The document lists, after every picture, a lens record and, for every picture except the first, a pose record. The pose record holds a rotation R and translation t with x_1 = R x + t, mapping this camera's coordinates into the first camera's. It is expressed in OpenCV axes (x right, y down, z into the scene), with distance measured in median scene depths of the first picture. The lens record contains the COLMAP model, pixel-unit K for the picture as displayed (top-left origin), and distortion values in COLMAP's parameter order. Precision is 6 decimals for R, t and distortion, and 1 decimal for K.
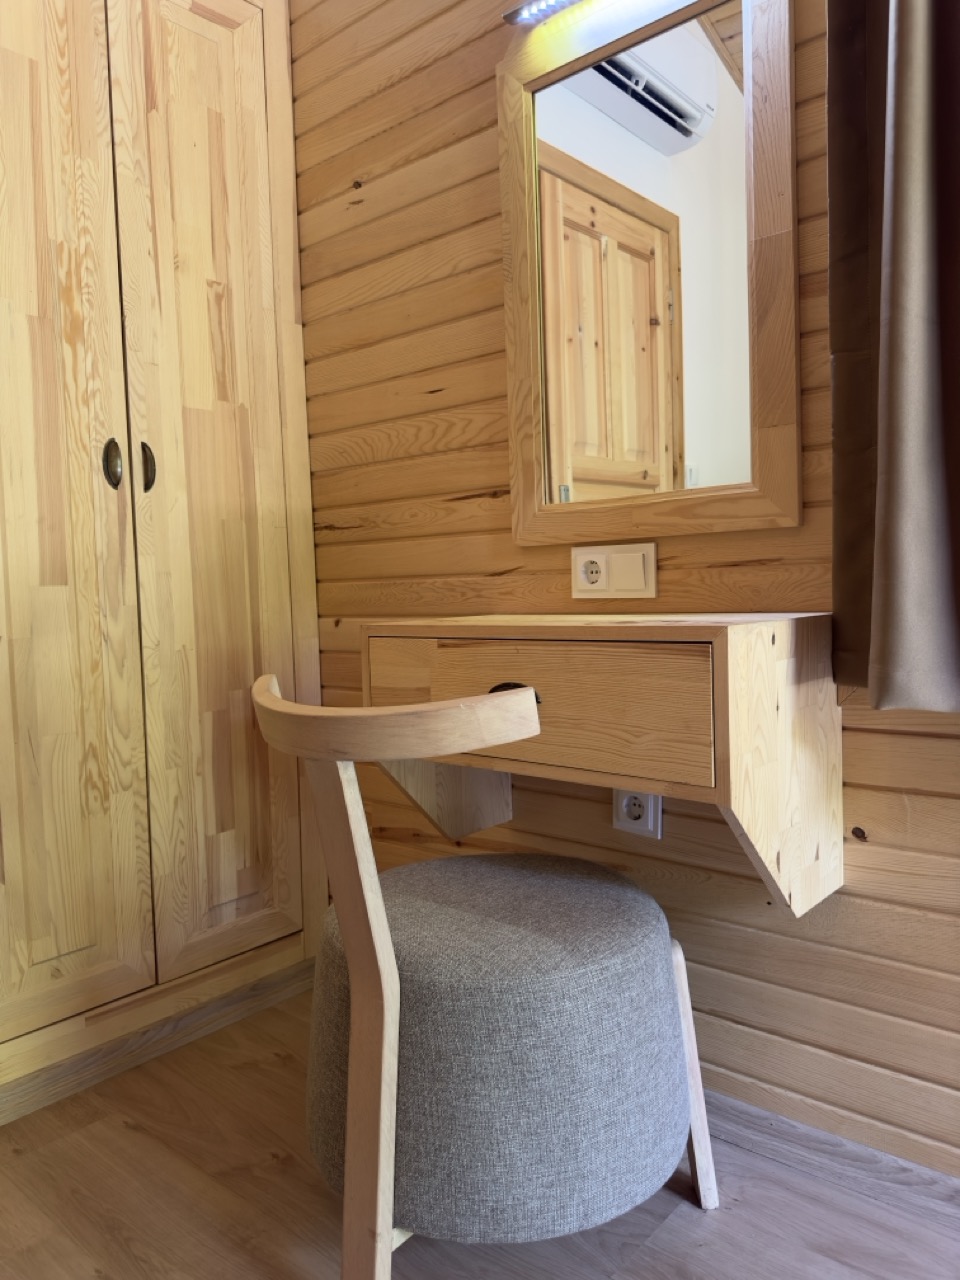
lens RADIAL K [[913.5, 0, 467.0], [0, 913.5, 644.8], [0, 0, 1]] dist [0.048748, -0.071693]
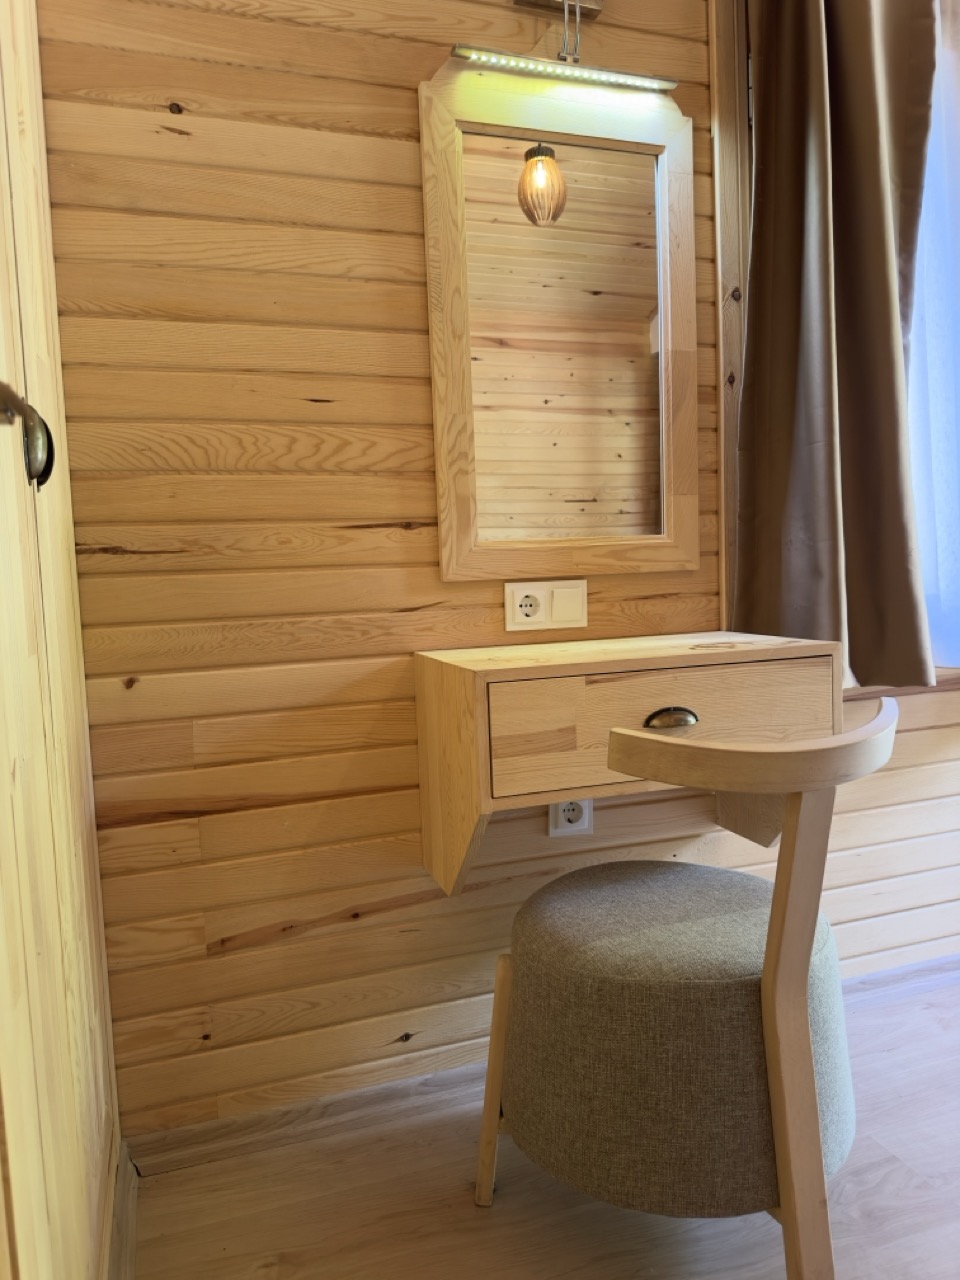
lens RADIAL K [[913.5, 0, 483.1], [0, 913.5, 640.8], [0, 0, 1]] dist [0.048748, -0.071693]
pose [[0.490270, -0.055861, 0.869779, -0.774205], [0.078912, 0.996690, 0.019531, -0.059545], [-0.867991, 0.059060, 0.493055, 0.483933]]
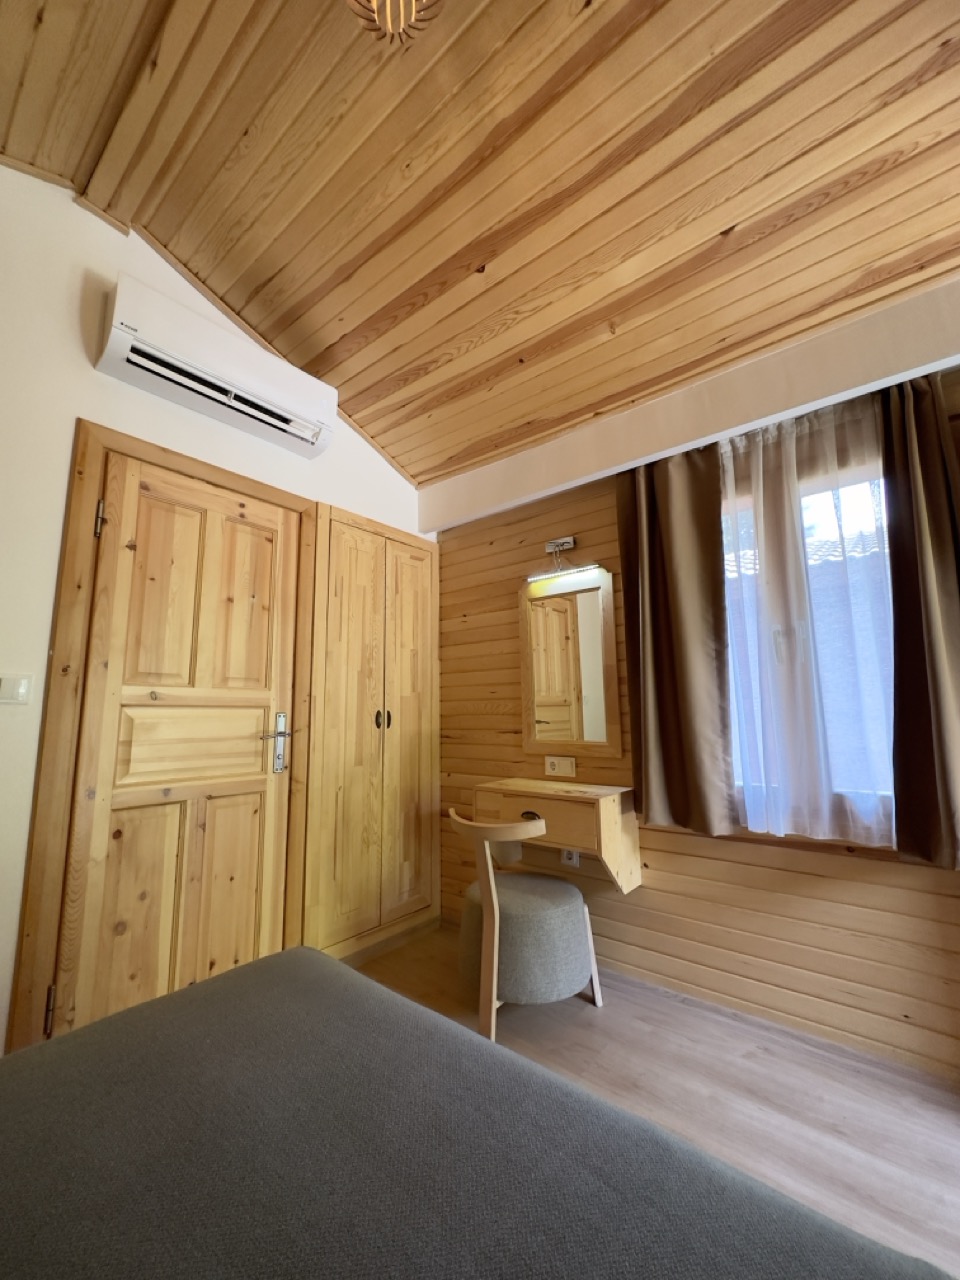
lens RADIAL K [[512.7, 0, 475.5], [0, 512.7, 641.5], [0, 0, 1]] dist [-0.003198, 0.000118]
pose [[0.999186, 0.026854, 0.030120, -0.147558], [-0.020139, 0.978667, -0.204466, -0.117869], [-0.034968, 0.203693, 0.978410, -0.575632]]
